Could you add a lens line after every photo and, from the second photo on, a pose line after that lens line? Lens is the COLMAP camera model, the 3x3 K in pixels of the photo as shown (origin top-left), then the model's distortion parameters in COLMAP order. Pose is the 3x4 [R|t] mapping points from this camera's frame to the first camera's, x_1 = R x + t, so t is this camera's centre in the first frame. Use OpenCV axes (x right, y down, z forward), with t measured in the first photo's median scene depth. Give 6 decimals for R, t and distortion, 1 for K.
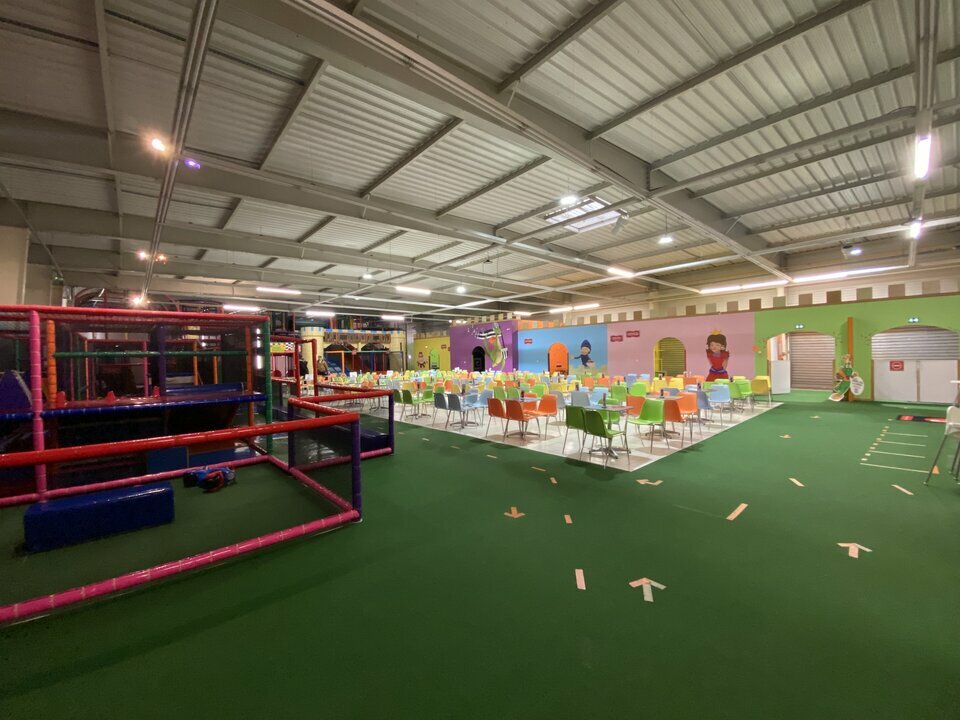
lens RADIAL K [[380.7, 0, 480.0], [0, 380.7, 360.0], [0, 0, 1]] dist [-0.015154, -0.000470]
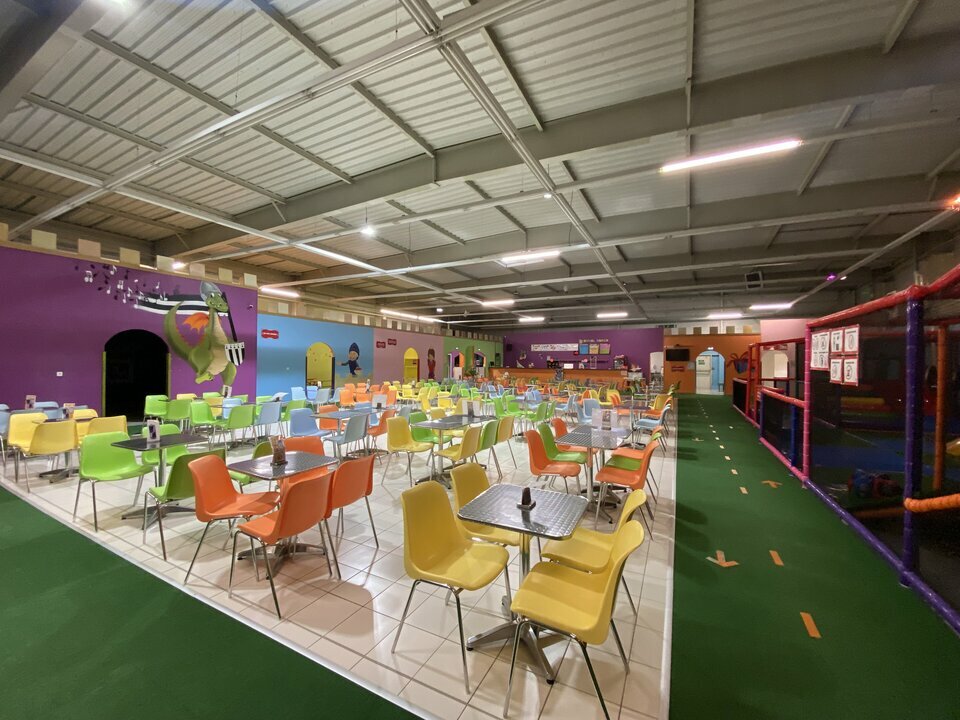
lens RADIAL K [[380.7, 0, 480.0], [0, 380.7, 360.0], [0, 0, 1]] dist [-0.015154, -0.000470]
pose [[-0.370746, 0.008662, 0.928694, -0.586313], [-0.010279, 0.999857, -0.013430, -0.006967], [-0.928677, -0.014525, -0.370604, 1.048839]]
